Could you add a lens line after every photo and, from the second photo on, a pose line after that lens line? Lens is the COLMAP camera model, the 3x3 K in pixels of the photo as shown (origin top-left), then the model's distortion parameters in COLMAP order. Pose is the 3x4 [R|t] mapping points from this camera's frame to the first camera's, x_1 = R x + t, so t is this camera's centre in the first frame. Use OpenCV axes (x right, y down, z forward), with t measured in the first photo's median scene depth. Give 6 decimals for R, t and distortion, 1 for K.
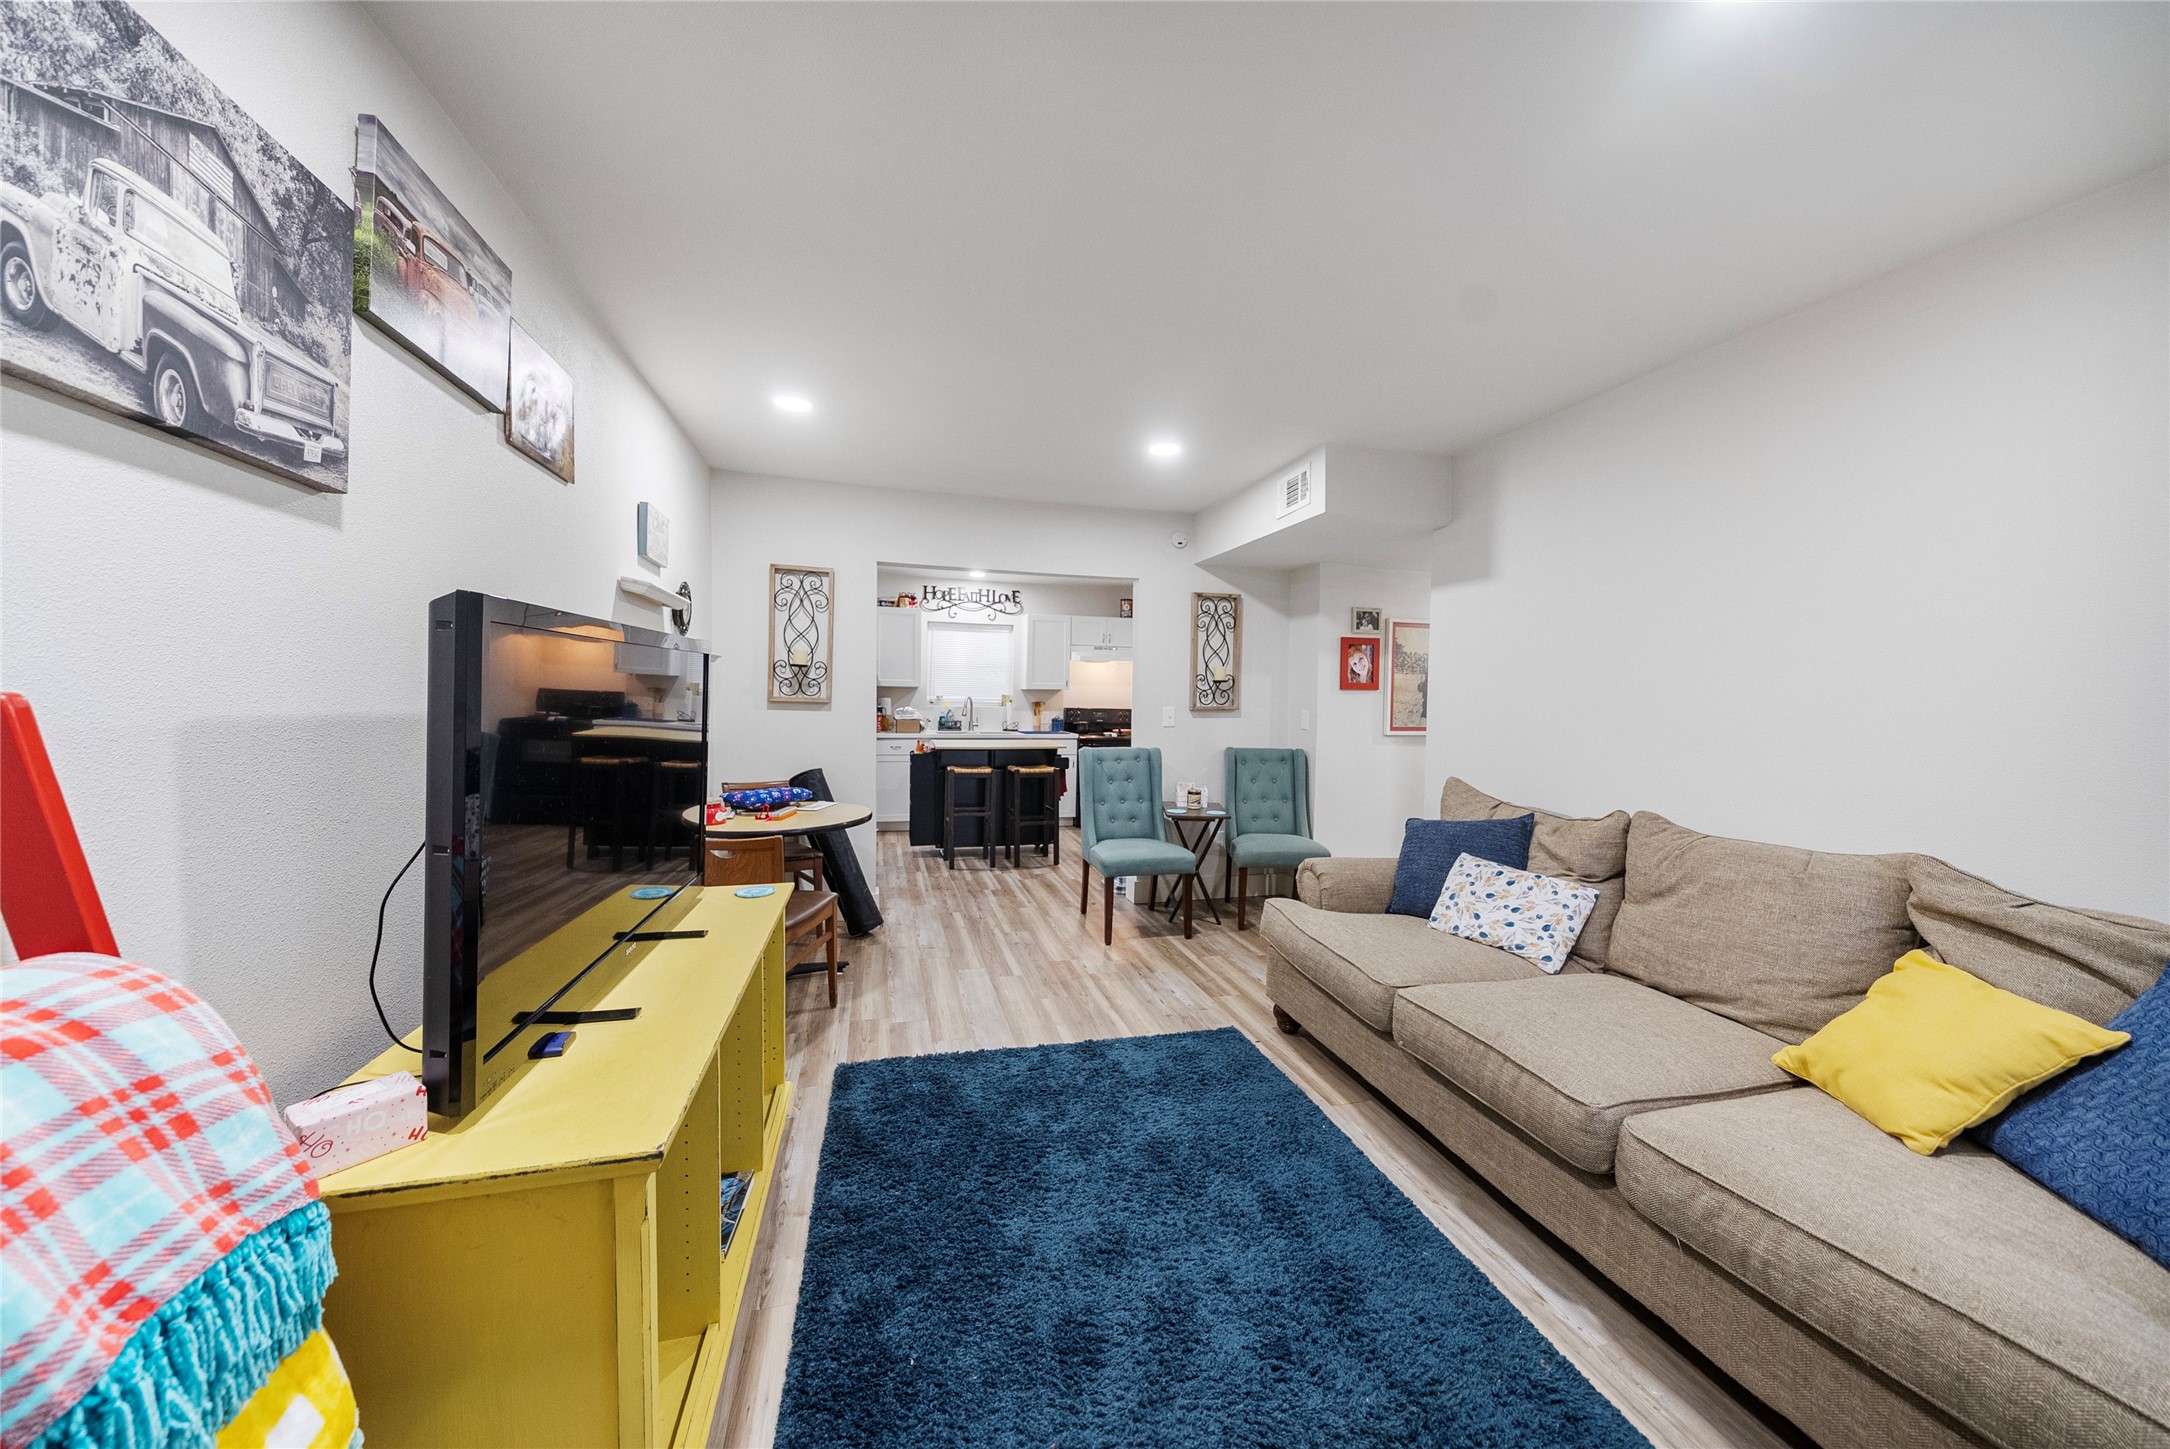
lens RADIAL K [[766.9, 0, 1086.7], [0, 766.9, 688.6], [0, 0, 1]] dist [0.000059, -0.000095]
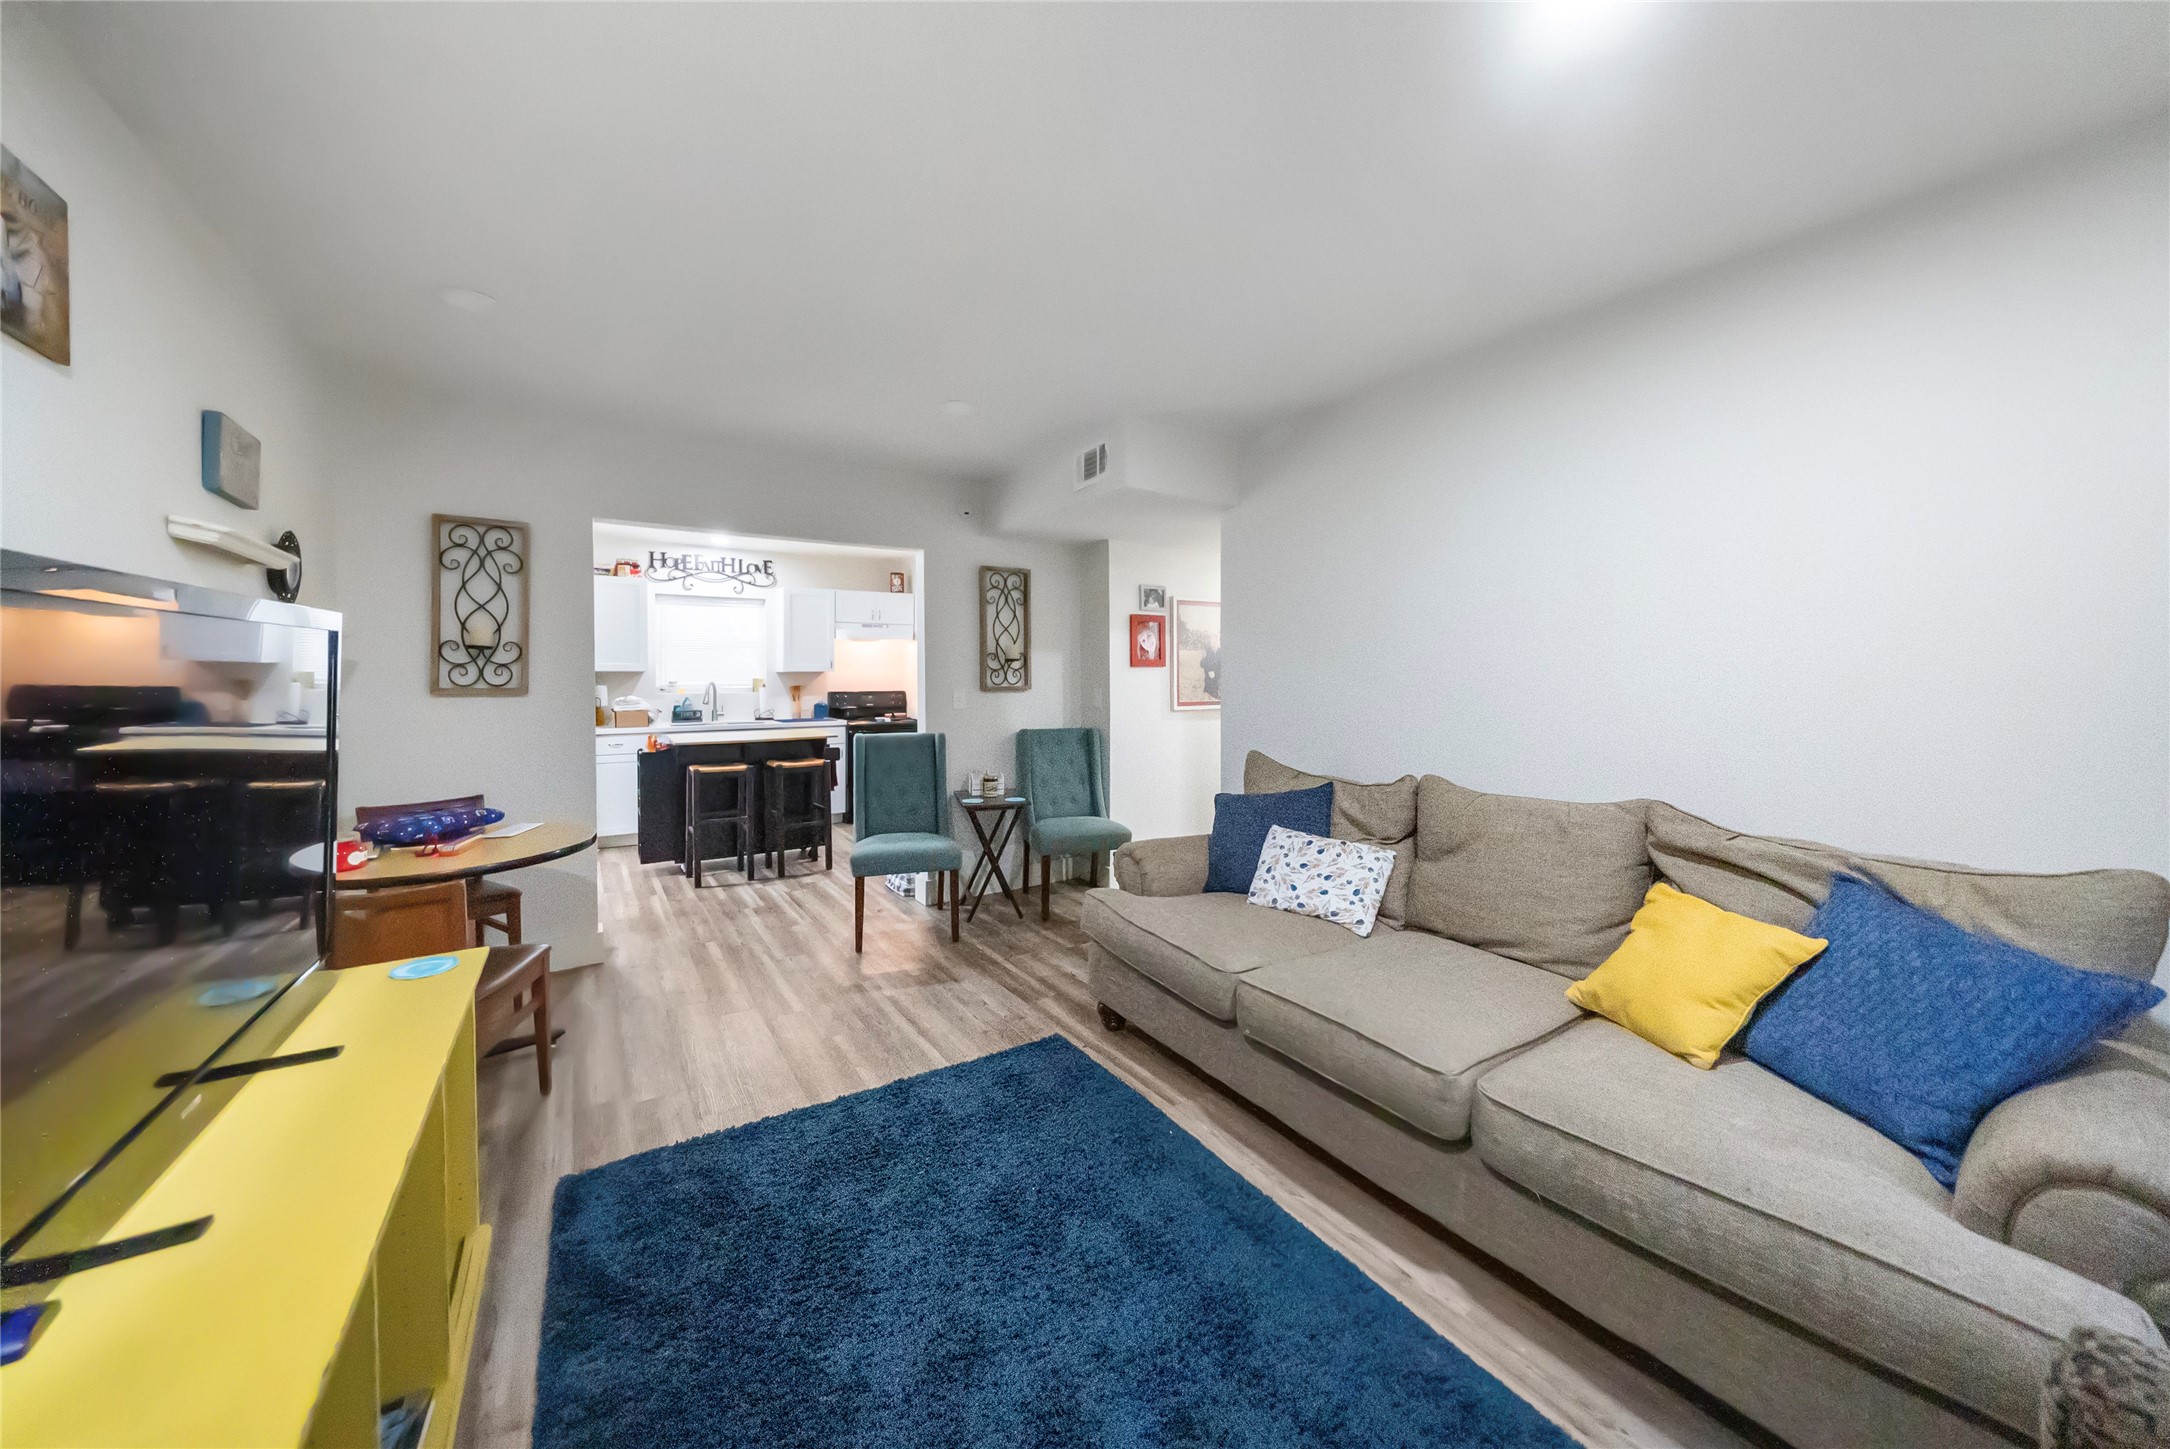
lens RADIAL K [[770.6, 0, 1098.1], [0, 770.6, 660.5], [0, 0, 1]] dist [-0.003460, -0.000119]
pose [[0.945827, -0.013818, 0.324377, -0.064522], [0.016721, 0.999841, -0.006163, -0.002170], [-0.324241, 0.011253, 0.945908, 0.116422]]
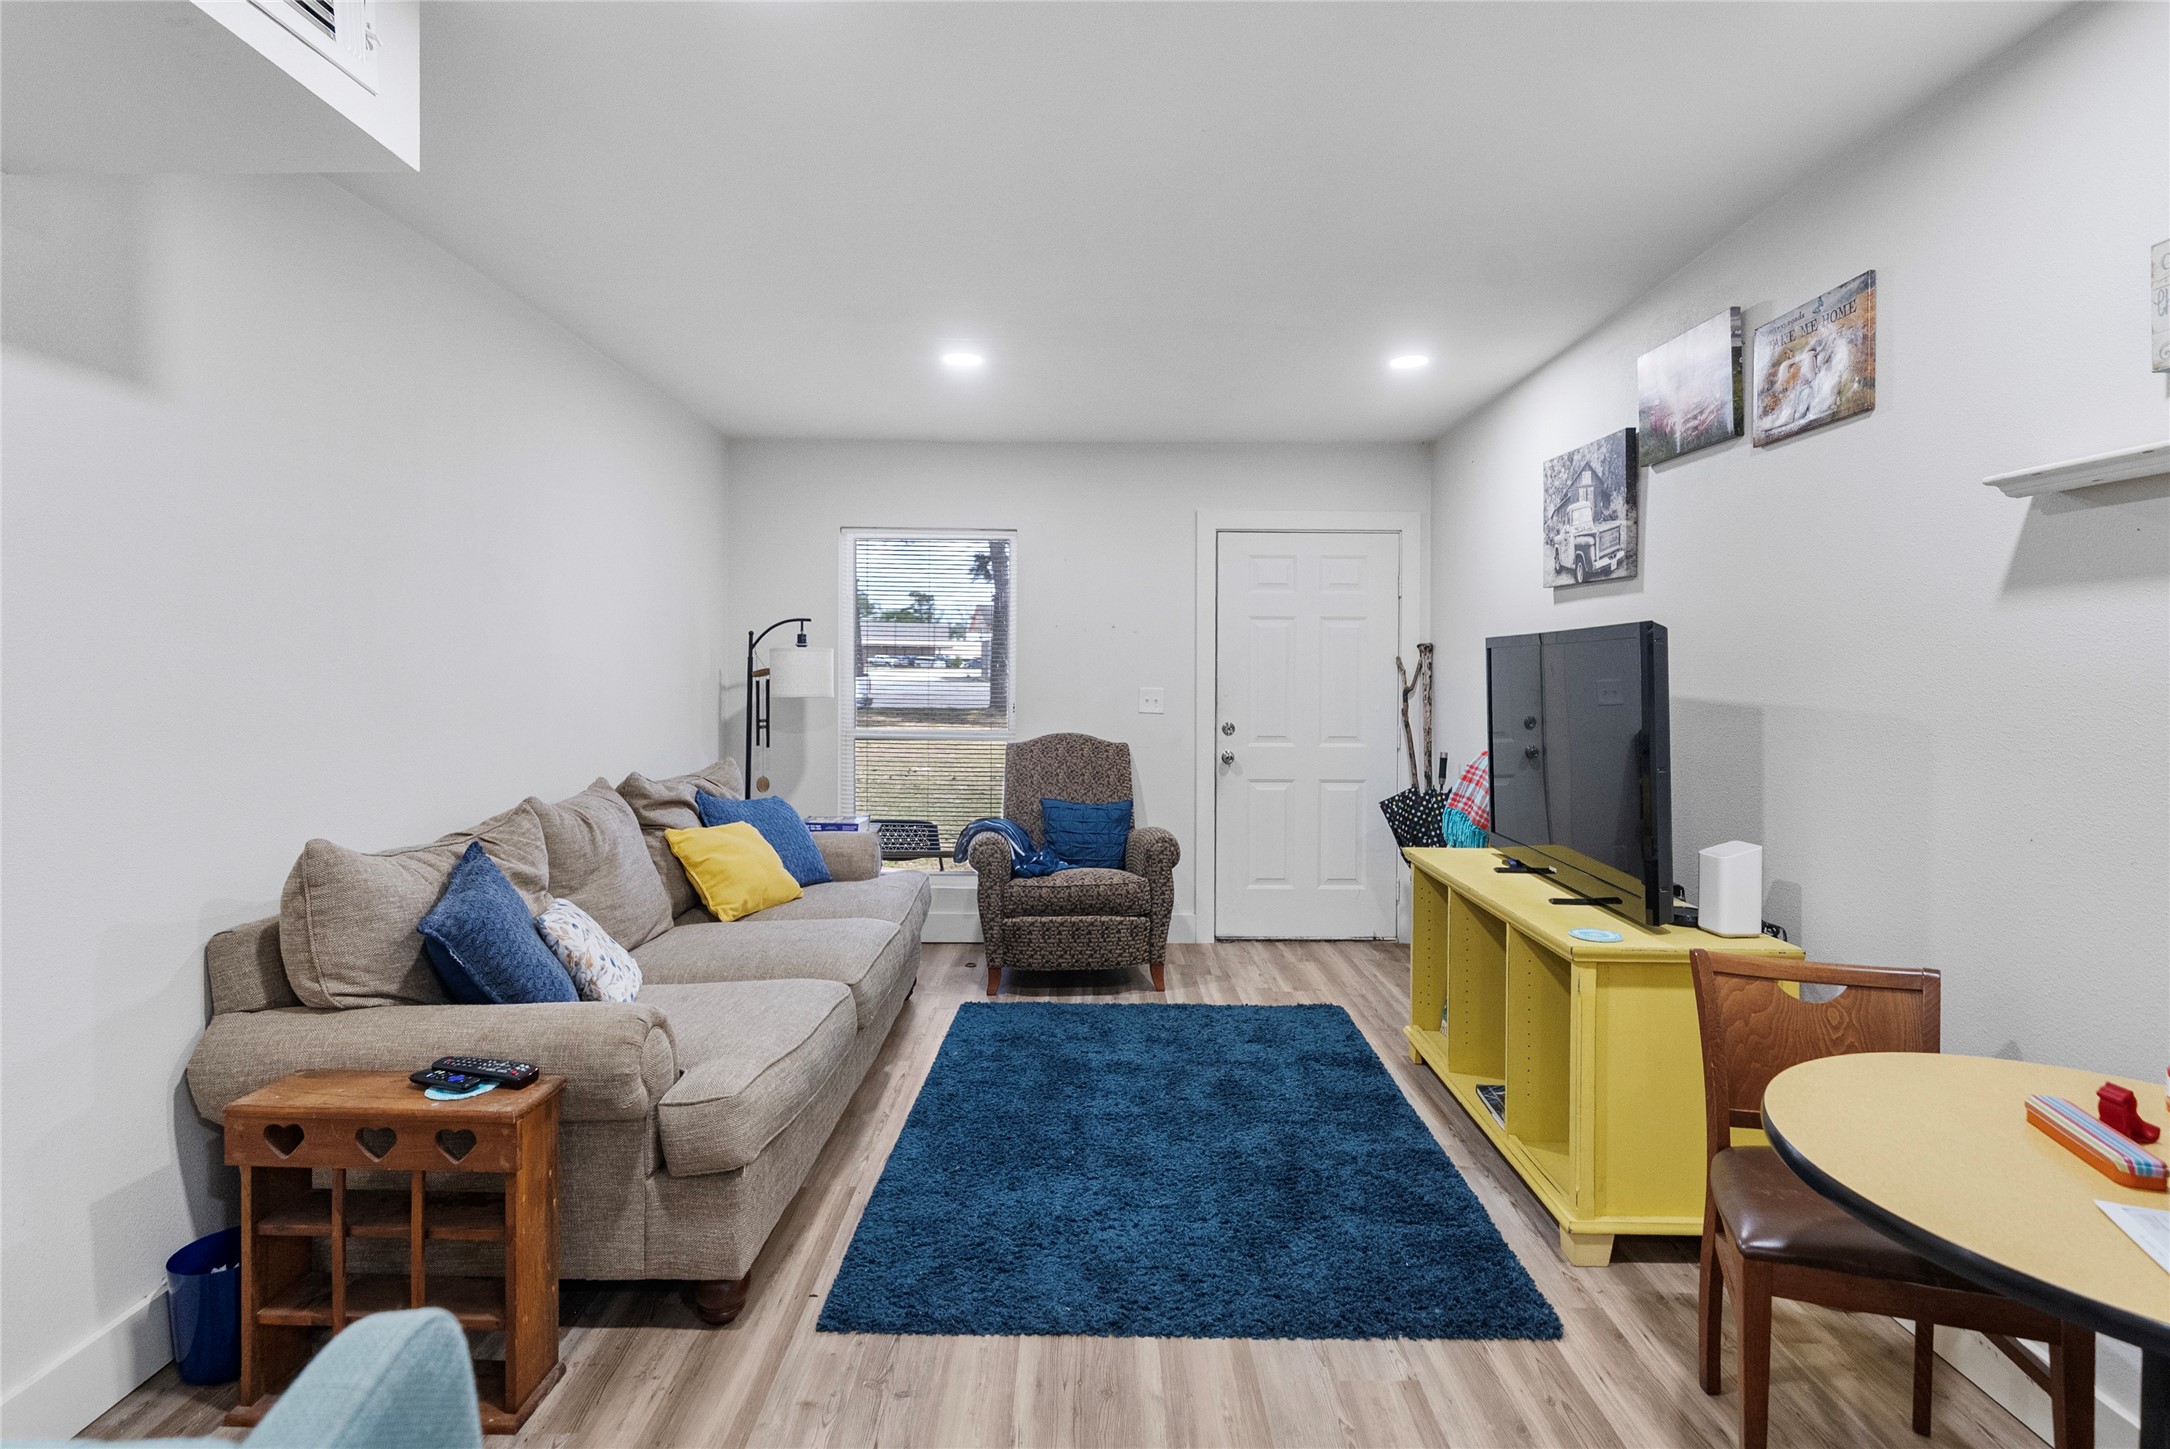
lens RADIAL K [[1068.8, 0, 1087.8], [0, 1068.8, 679.6], [0, 0, 1]] dist [-0.001746, -0.000502]
pose [[-0.964088, -0.023090, 0.264578, -0.181960], [-0.020031, 0.999698, 0.014253, -0.003944], [-0.264827, 0.008441, -0.964259, 1.865534]]
